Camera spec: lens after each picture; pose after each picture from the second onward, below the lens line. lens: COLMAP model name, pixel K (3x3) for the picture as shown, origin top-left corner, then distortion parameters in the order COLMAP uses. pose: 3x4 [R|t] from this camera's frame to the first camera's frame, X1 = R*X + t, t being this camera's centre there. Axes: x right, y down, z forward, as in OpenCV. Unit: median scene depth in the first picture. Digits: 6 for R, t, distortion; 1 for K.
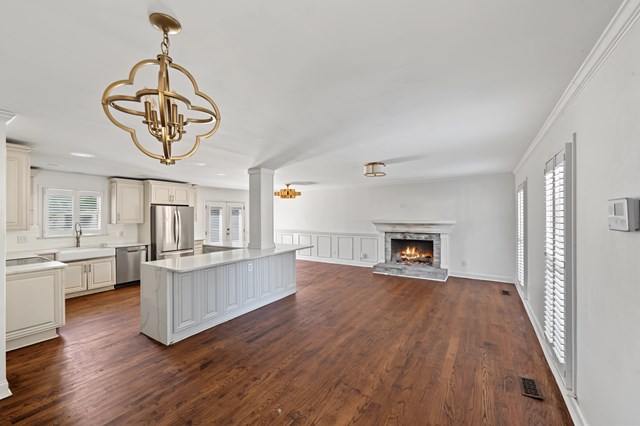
lens RADIAL K [[257.8, 0, 319.3], [0, 257.8, 214.3], [0, 0, 1]] dist [0.002373, -0.000158]
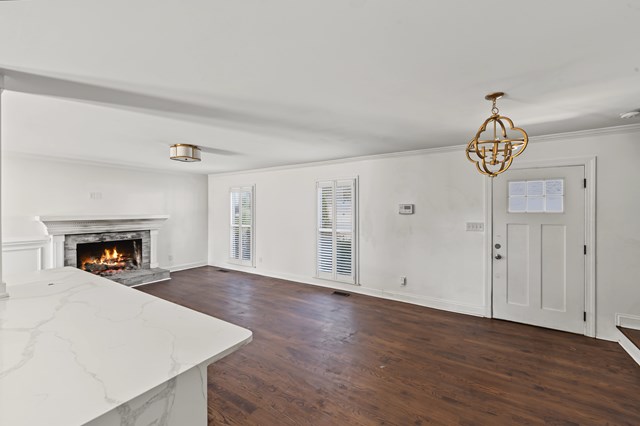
lens RADIAL K [[261.3, 0, 319.8], [0, 261.3, 212.1], [0, 0, 1]] dist [0.000184, -0.000150]
pose [[0.003801, -0.000559, 0.999993, -0.469555], [-0.007208, 0.999974, 0.000586, 0.008751], [-0.999967, -0.007210, 0.003797, 0.436112]]
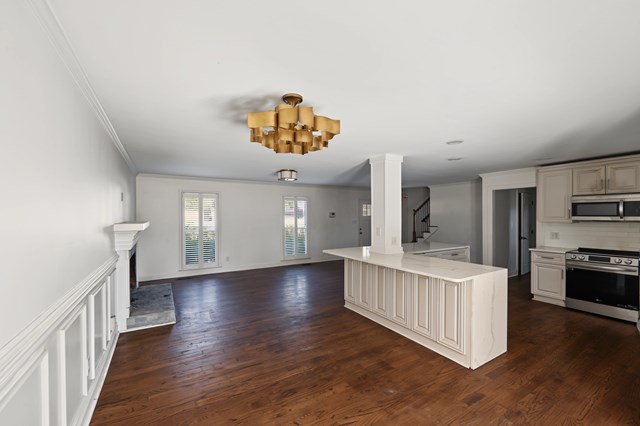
lens RADIAL K [[263.5, 0, 318.4], [0, 263.5, 213.5], [0, 0, 1]] dist [0.000987, -0.000541]
pose [[-0.897945, 0.010673, 0.439978, -0.331656], [0.004664, 0.999881, -0.014736, 0.014212], [-0.440083, -0.011180, -0.897888, 1.539344]]
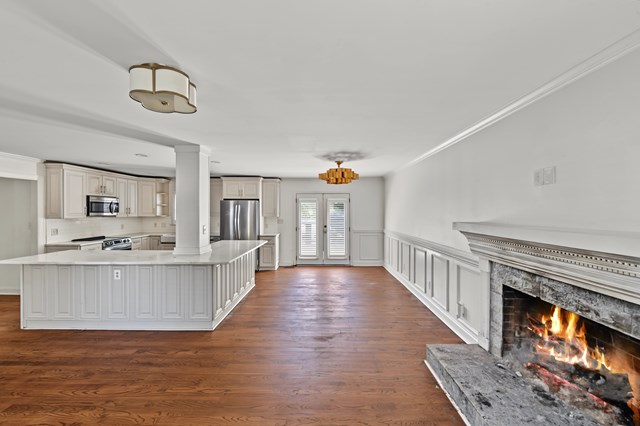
lens RADIAL K [[263.5, 0, 318.4], [0, 263.5, 213.5], [0, 0, 1]] dist [0.000987, -0.000541]
pose [[0.526914, 0.014232, -0.849799, 0.511971], [0.000356, 0.999856, 0.016966, 0.002479], [0.849918, -0.009242, 0.526833, 0.755444]]
